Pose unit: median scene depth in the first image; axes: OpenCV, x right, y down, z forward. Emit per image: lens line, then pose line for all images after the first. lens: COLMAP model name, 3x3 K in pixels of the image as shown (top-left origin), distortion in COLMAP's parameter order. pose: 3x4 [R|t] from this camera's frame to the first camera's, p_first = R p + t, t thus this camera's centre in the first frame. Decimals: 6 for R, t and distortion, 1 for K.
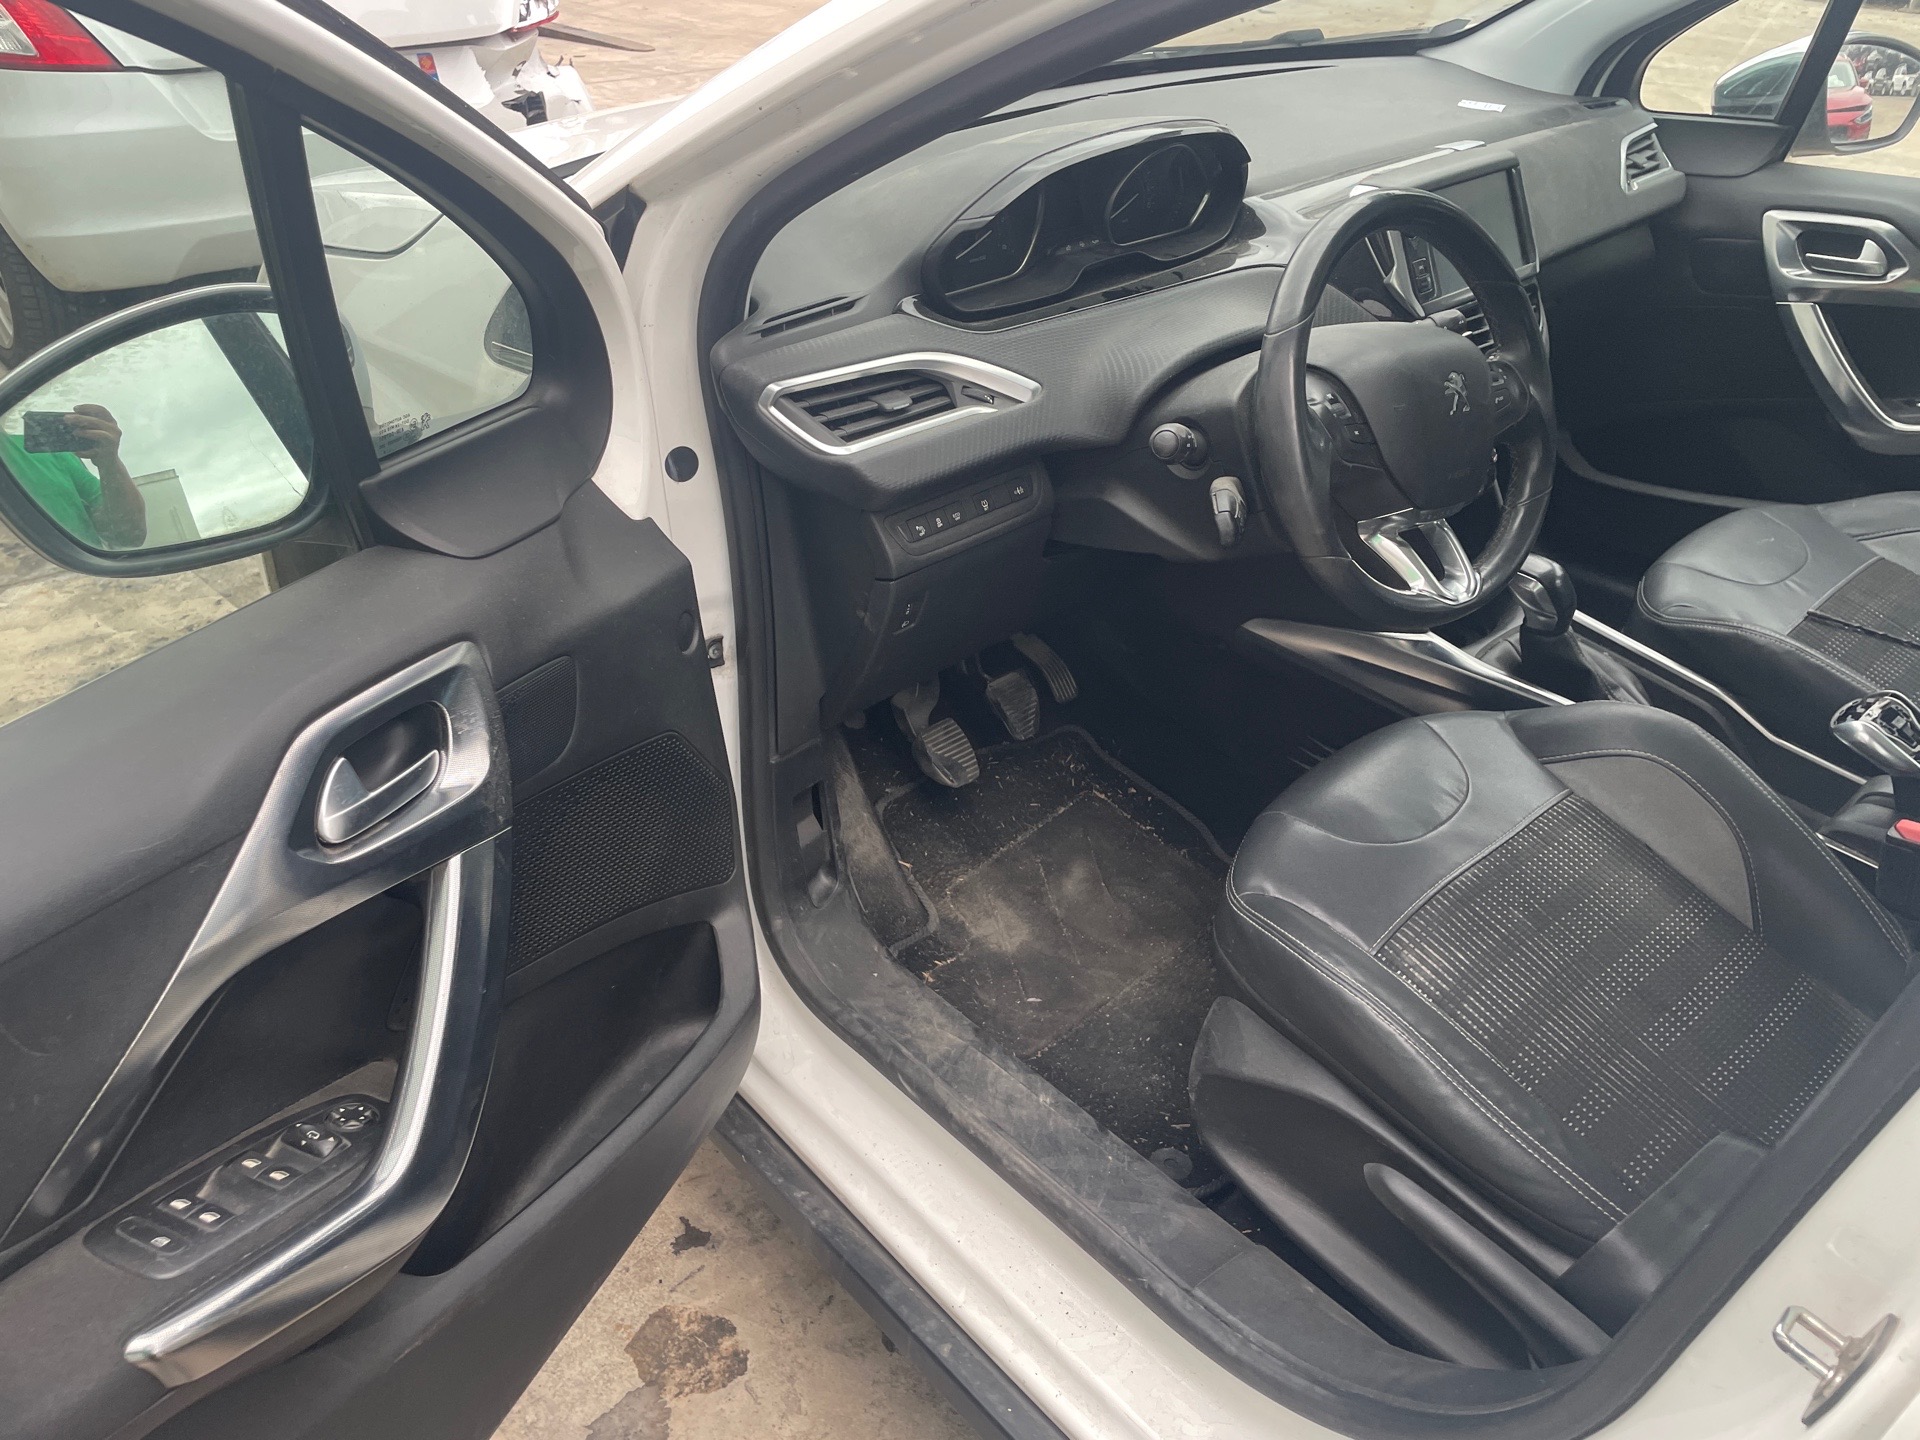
lens RADIAL K [[1451.6, 0, 974.1], [0, 1451.6, 703.9], [0, 0, 1]] dist [0.080495, -0.104869]
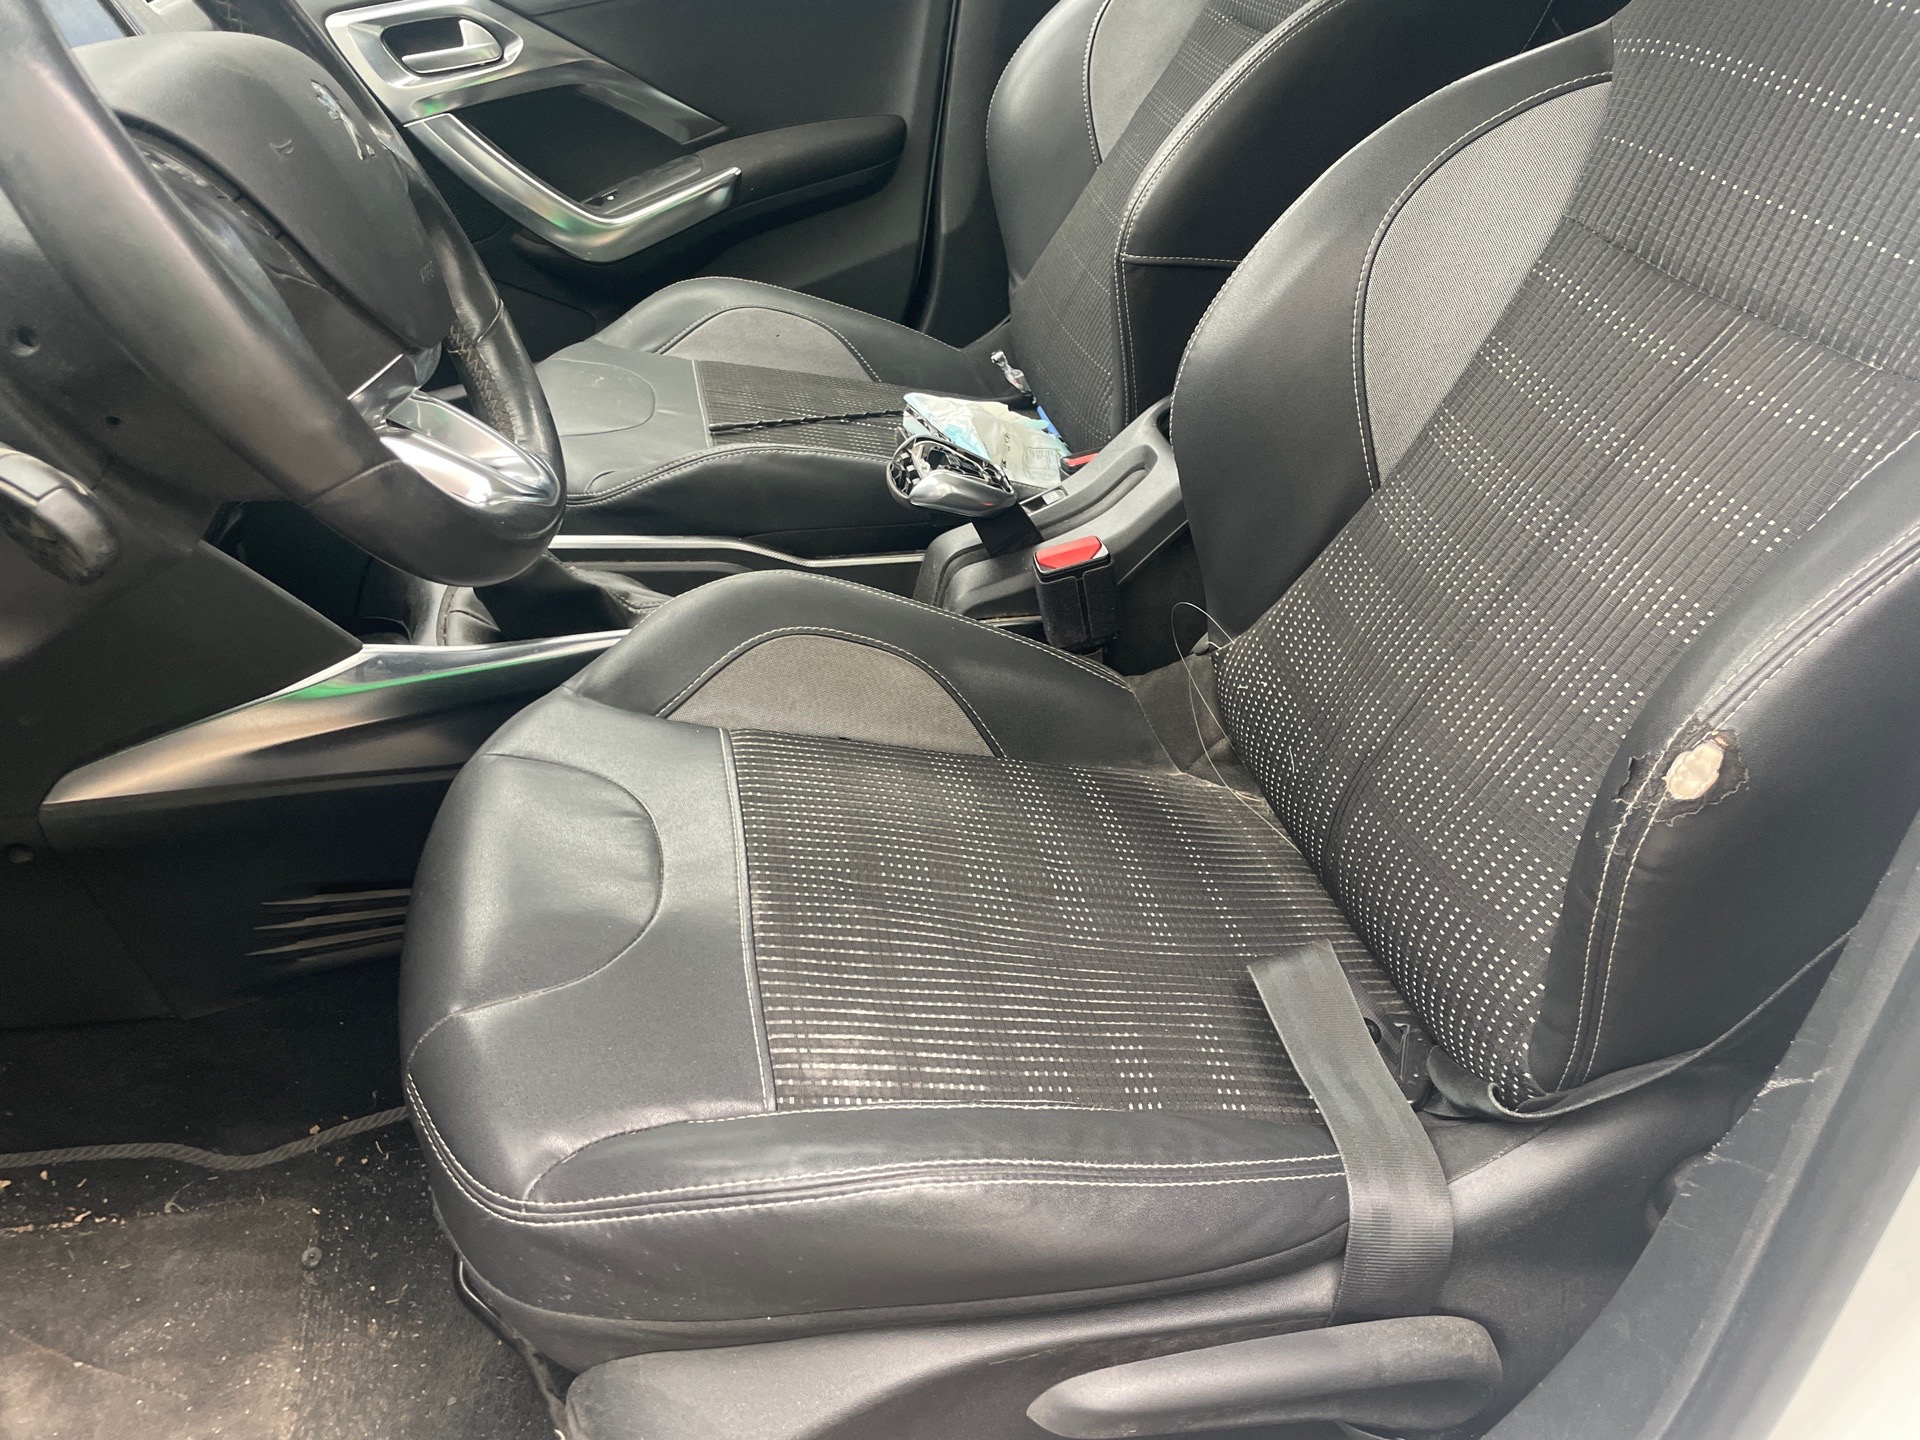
lens RADIAL K [[1451.6, 0, 974.4], [0, 1451.6, 715.1], [0, 0, 1]] dist [0.080495, -0.104869]
pose [[0.510961, -0.478471, 0.714132, -0.013337], [0.493764, 0.843409, 0.211799, -0.028952], [-0.703645, 0.244392, 0.667201, 0.421533]]
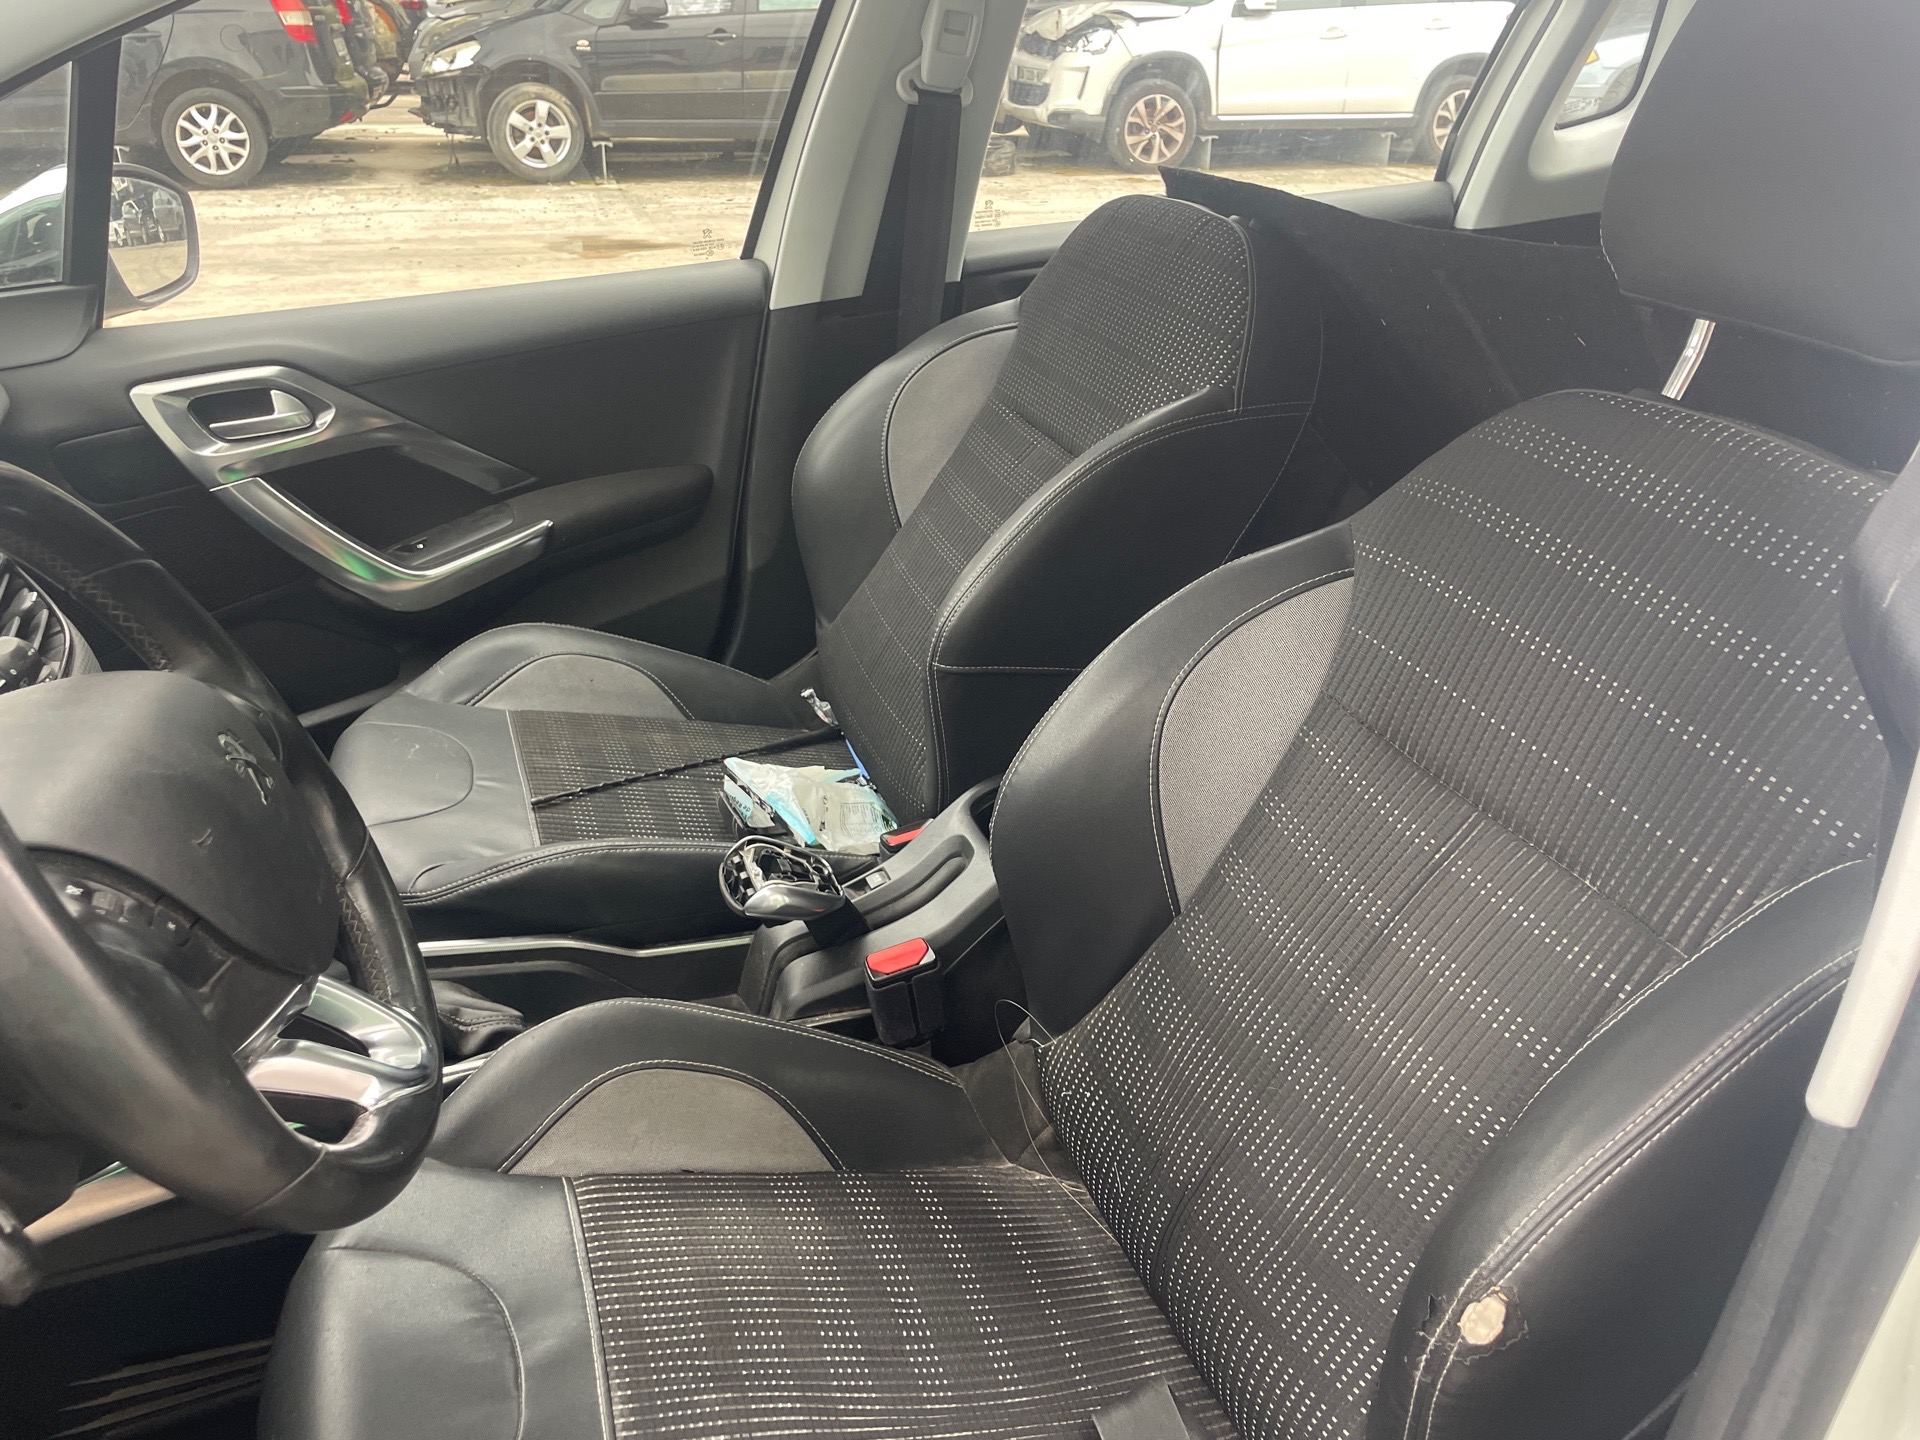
lens RADIAL K [[1451.6, 0, 970.6], [0, 1451.6, 707.5], [0, 0, 1]] dist [0.080495, -0.104869]
pose [[0.381568, -0.401289, 0.832690, -0.005933], [0.486760, 0.853054, 0.188052, -0.151849], [-0.785793, 0.333566, 0.520829, 0.379875]]
